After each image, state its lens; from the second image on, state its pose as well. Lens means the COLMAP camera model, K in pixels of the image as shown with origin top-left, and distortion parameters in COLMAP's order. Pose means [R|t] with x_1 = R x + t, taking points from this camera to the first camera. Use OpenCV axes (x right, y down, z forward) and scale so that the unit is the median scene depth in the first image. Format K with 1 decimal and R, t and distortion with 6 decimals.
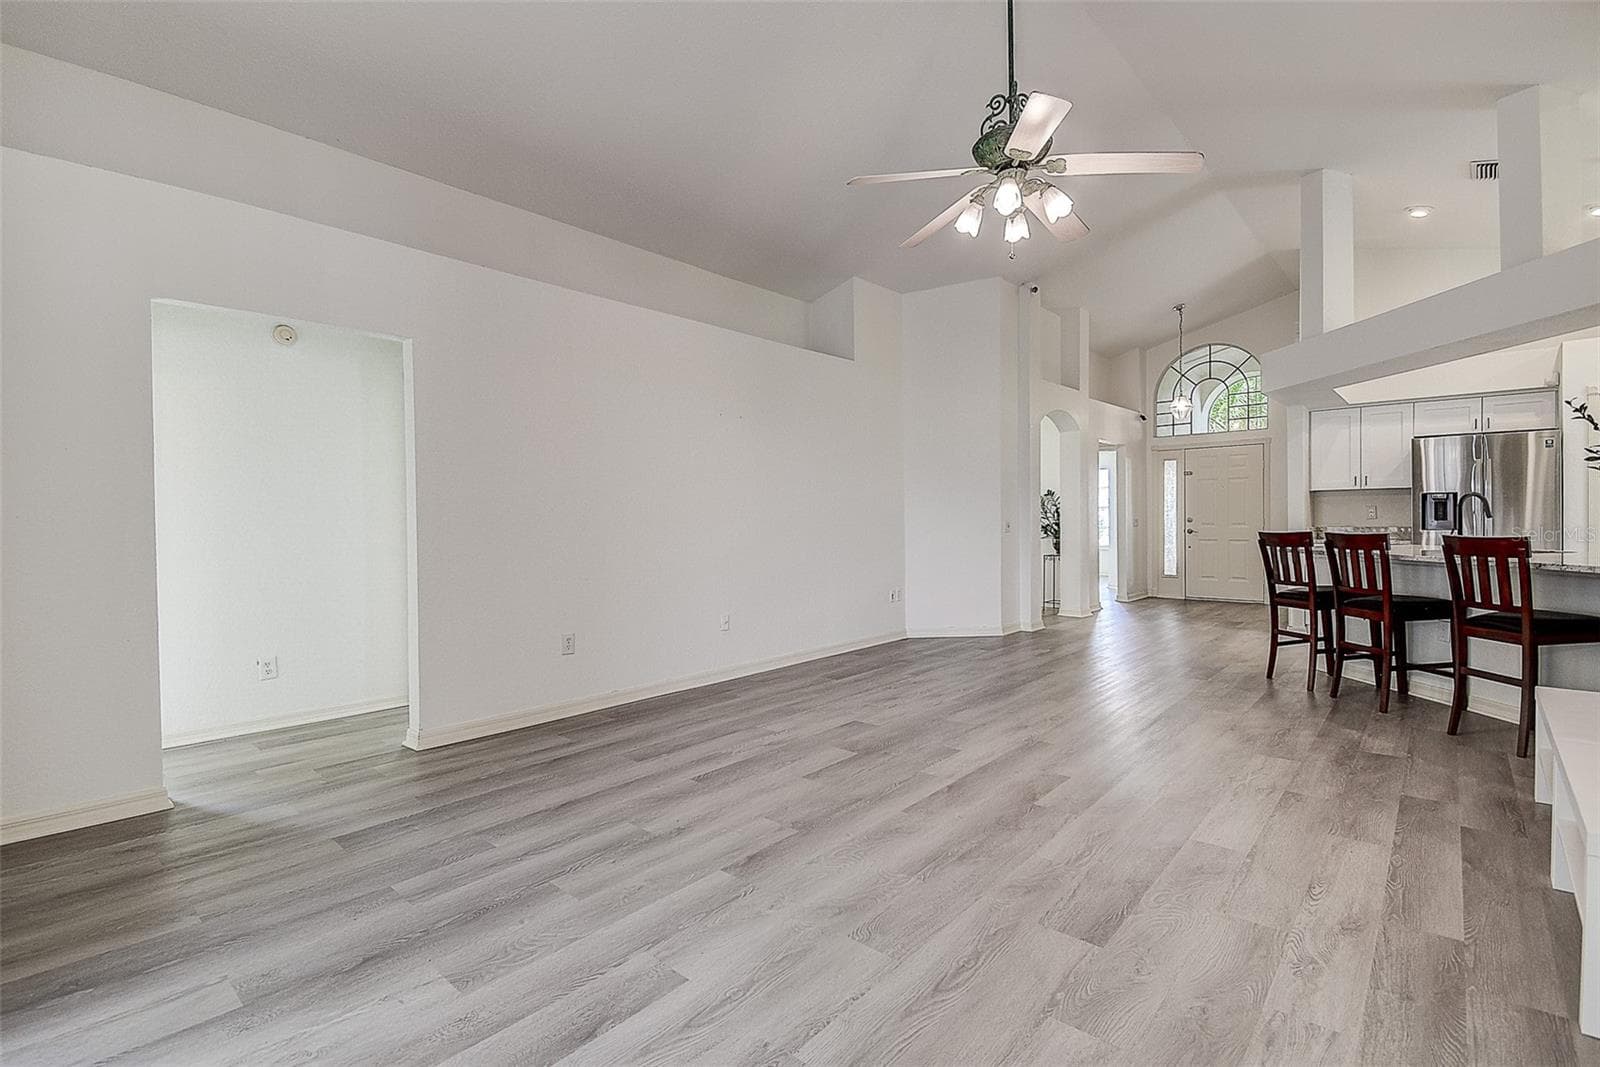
lens RADIAL K [[717.7, 0, 796.8], [0, 717.7, 537.9], [0, 0, 1]] dist [0.014546, -0.010957]
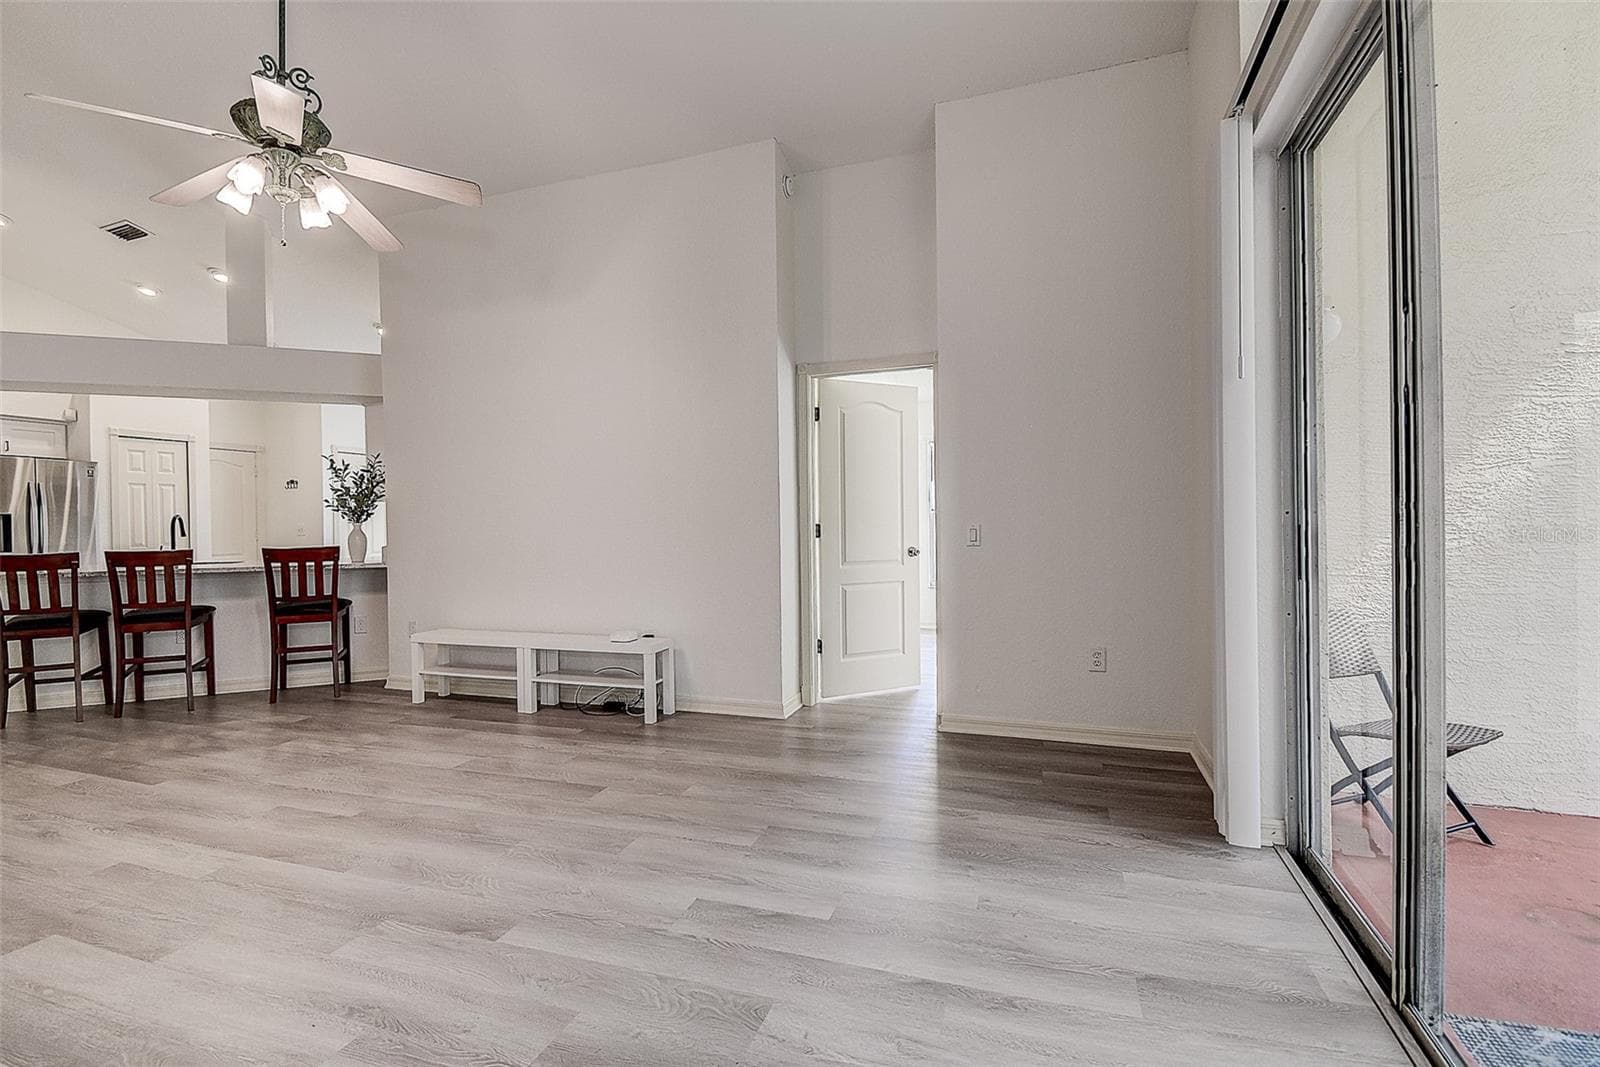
lens RADIAL K [[717.7, 0, 800.1], [0, 717.7, 527.2], [0, 0, 1]] dist [0.014546, -0.010957]
pose [[-0.386604, 0.011380, 0.922176, -0.848314], [0.039911, 0.999194, 0.004401, -0.011779], [-0.921382, 0.038506, -0.386746, 0.803875]]
